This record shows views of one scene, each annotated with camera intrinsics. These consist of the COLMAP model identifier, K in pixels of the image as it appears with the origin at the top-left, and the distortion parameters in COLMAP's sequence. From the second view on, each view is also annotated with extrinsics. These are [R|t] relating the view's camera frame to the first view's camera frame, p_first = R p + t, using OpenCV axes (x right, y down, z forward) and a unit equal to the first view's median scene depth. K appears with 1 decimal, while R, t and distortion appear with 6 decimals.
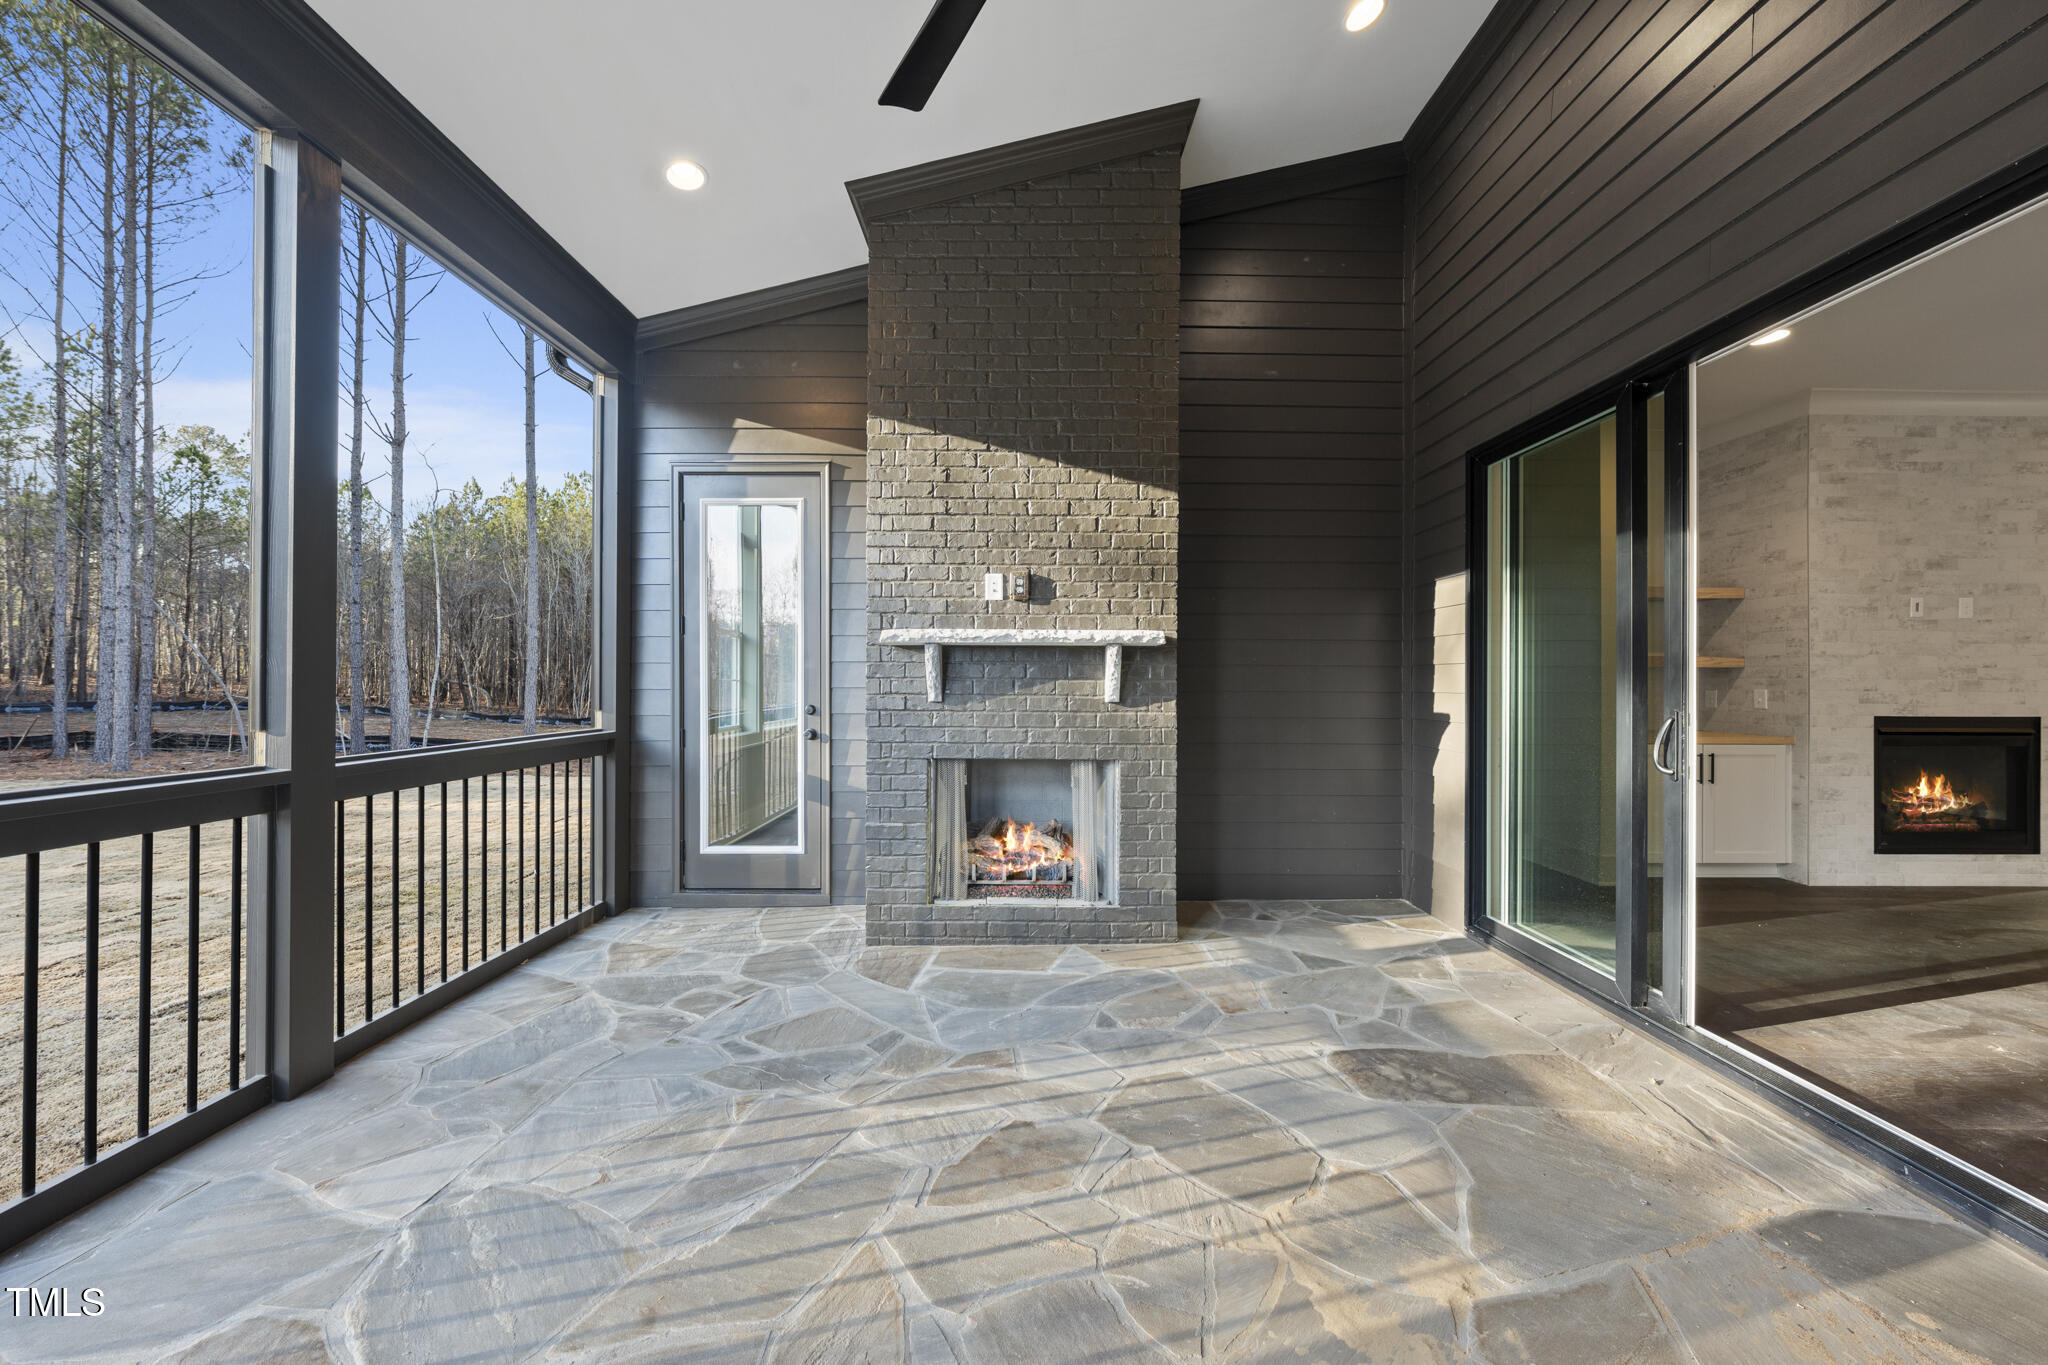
lens RADIAL K [[694.2, 0, 1031.6], [0, 694.2, 687.1], [0, 0, 1]] dist [-0.002340, 0.000024]
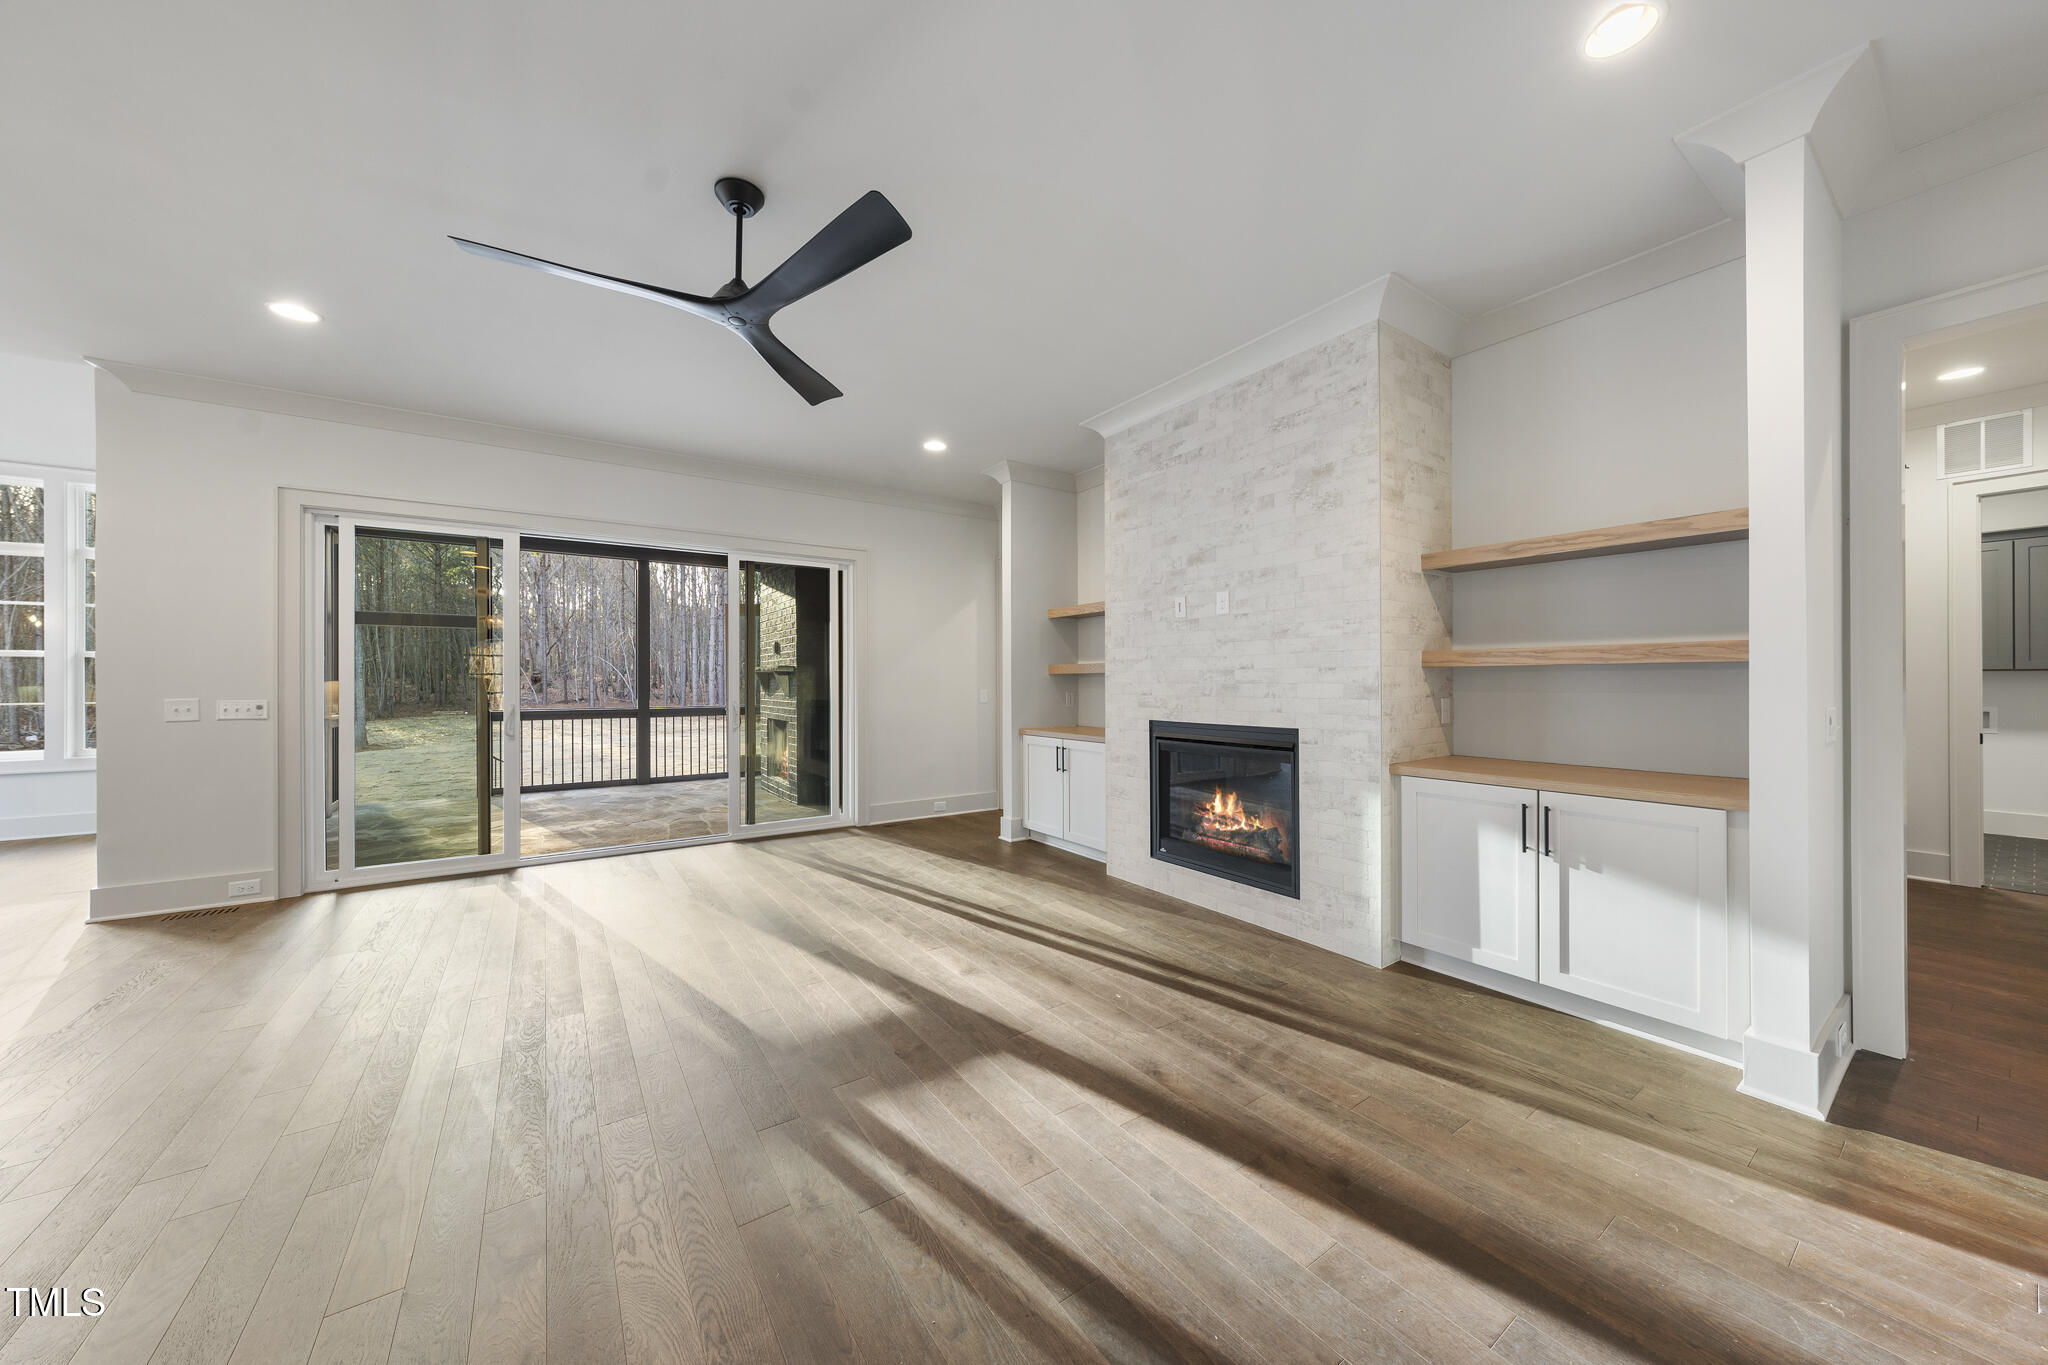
lens RADIAL K [[694.2, 0, 1022.3], [0, 694.2, 677.8], [0, 0, 1]] dist [-0.002340, 0.000024]
pose [[0.559411, -0.009768, -0.828833, 2.454878], [0.009210, 0.999942, -0.005568, -0.019173], [0.828839, -0.004519, 0.559469, 0.358159]]
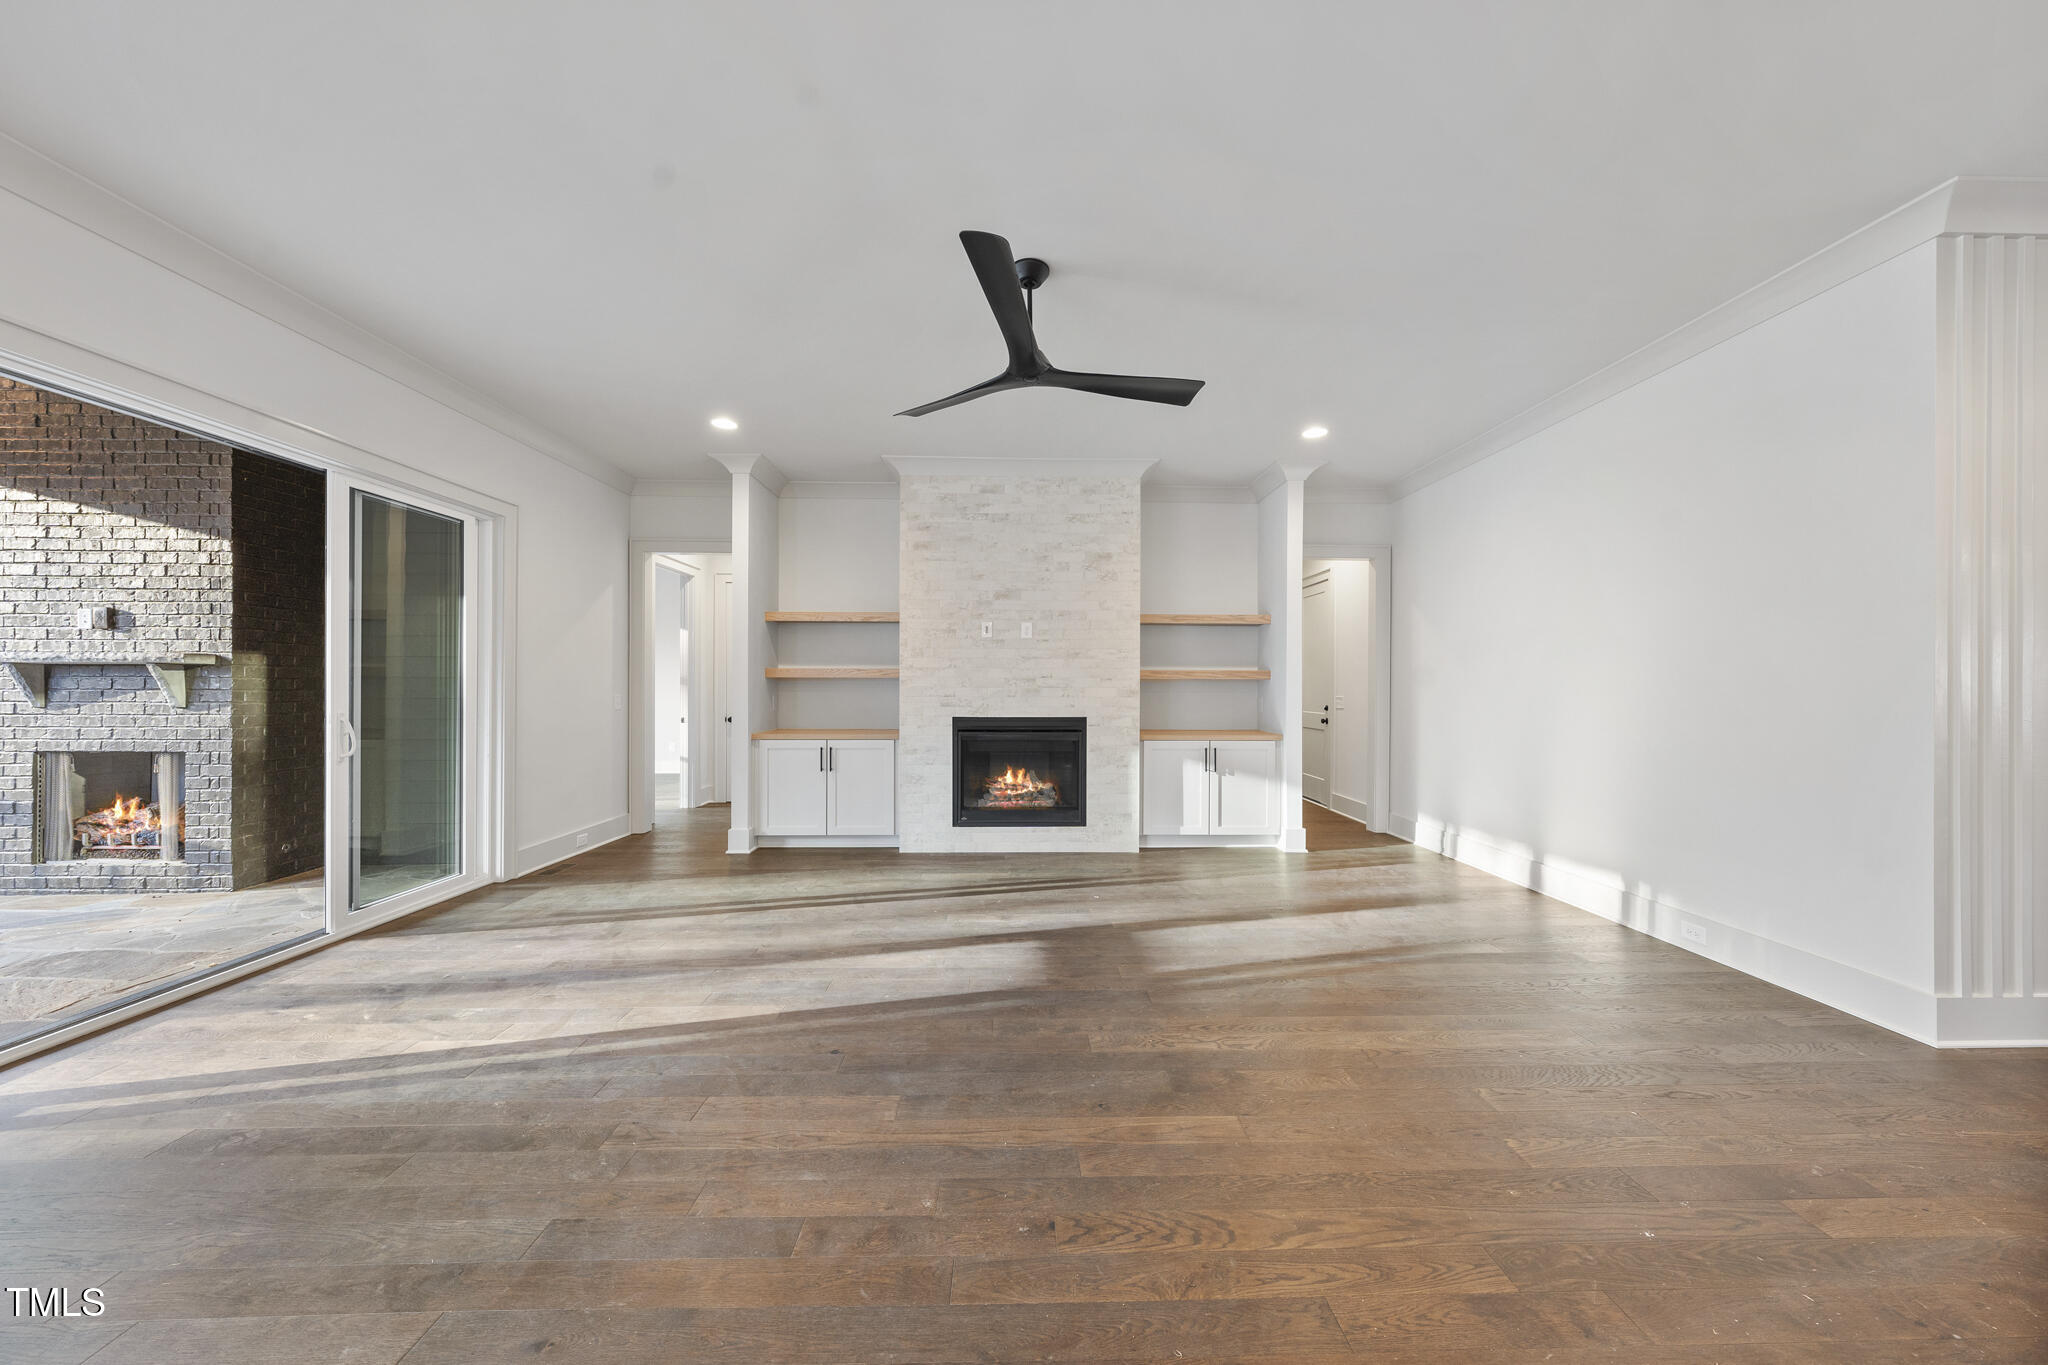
lens RADIAL K [[694.2, 0, 1025.2], [0, 694.2, 683.3], [0, 0, 1]] dist [-0.002340, 0.000024]
pose [[0.999840, -0.001082, 0.017874, 1.671196], [0.001195, 0.999980, -0.006267, -0.013251], [-0.017867, 0.006287, 0.999821, -0.321632]]
